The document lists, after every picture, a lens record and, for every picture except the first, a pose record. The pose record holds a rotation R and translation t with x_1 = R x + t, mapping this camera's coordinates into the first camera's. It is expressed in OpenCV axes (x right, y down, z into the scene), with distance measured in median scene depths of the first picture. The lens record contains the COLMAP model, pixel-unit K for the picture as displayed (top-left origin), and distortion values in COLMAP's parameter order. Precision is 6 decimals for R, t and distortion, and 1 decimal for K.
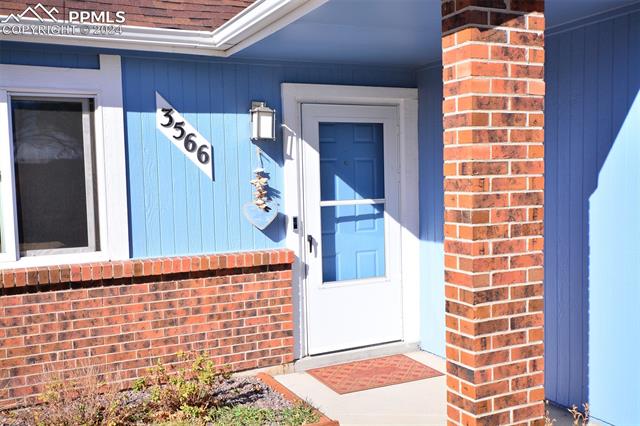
lens RADIAL K [[659.0, 0, 319.8], [0, 659.0, 216.5], [0, 0, 1]] dist [0.029627, 0.000000]
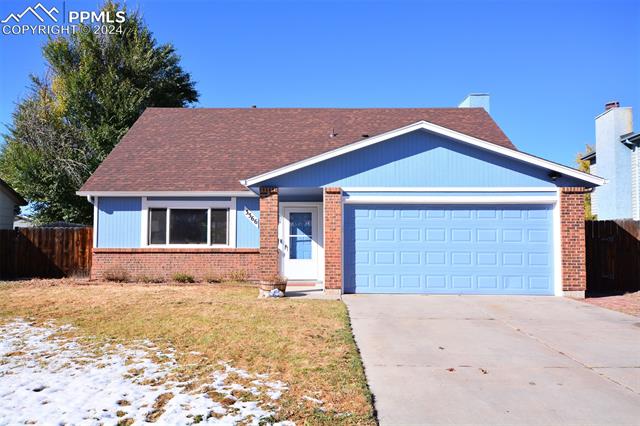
lens RADIAL K [[492.3, 0, 320.9], [0, 492.3, 211.8], [0, 0, 1]] dist [0.003322, 0.000126]
pose [[0.901706, -0.006055, -0.432308, 1.353255], [-0.045356, 0.993060, -0.108512, 0.137289], [0.429965, 0.117454, 0.895173, -1.348670]]
